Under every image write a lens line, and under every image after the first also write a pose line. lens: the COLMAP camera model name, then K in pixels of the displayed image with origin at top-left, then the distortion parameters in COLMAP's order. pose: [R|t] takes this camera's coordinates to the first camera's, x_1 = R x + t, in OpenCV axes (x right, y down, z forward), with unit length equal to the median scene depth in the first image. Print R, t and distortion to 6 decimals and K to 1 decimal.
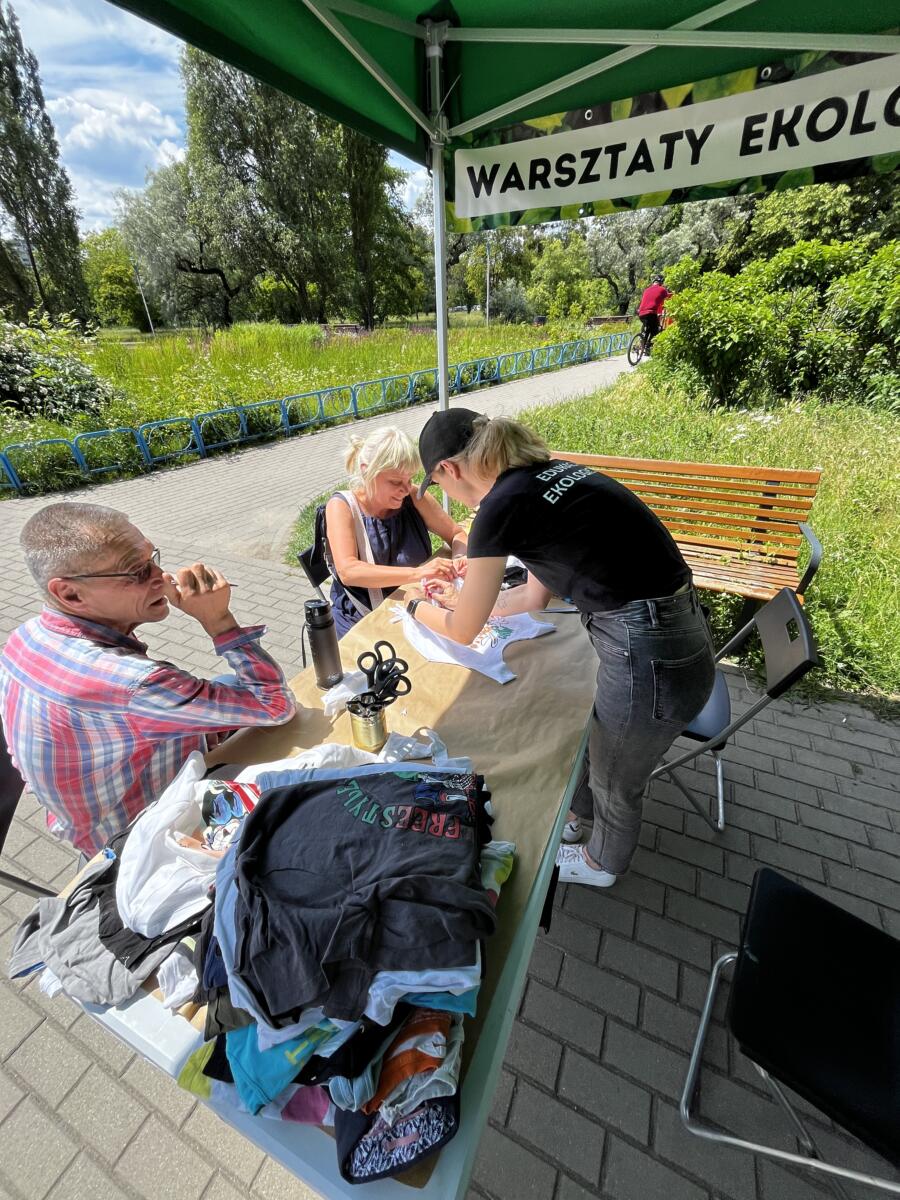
lens RADIAL K [[473.8, 0, 433.1], [0, 473.8, 602.1], [0, 0, 1]] dist [-0.000793, -0.000564]
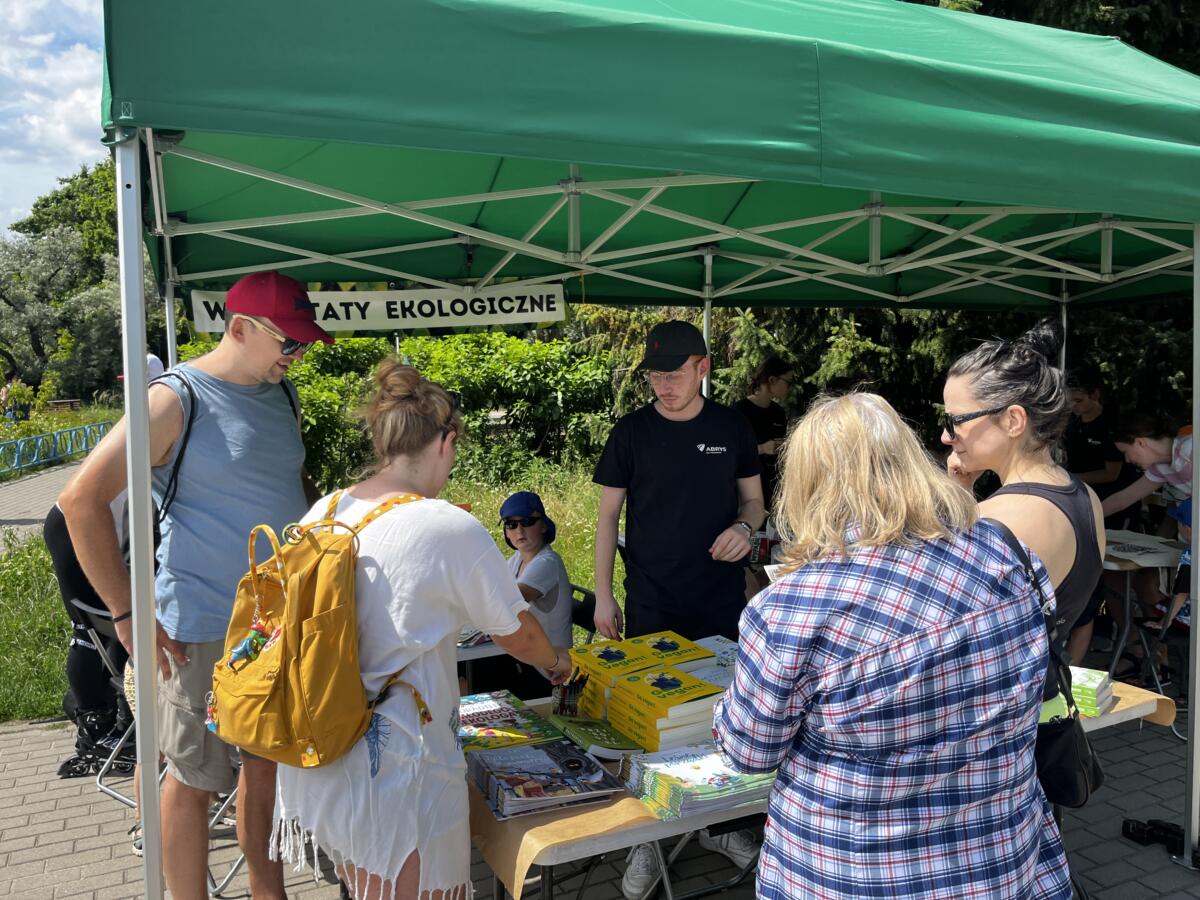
lens RADIAL K [[915.9, 0, 595.9], [0, 915.9, 448.5], [0, 0, 1]] dist [0.059375, -0.094651]
pose [[0.630168, -0.038876, 0.775485, -1.301321], [0.409947, 0.864856, -0.289772, 0.639398], [-0.659418, 0.500513, 0.560941, -0.984902]]
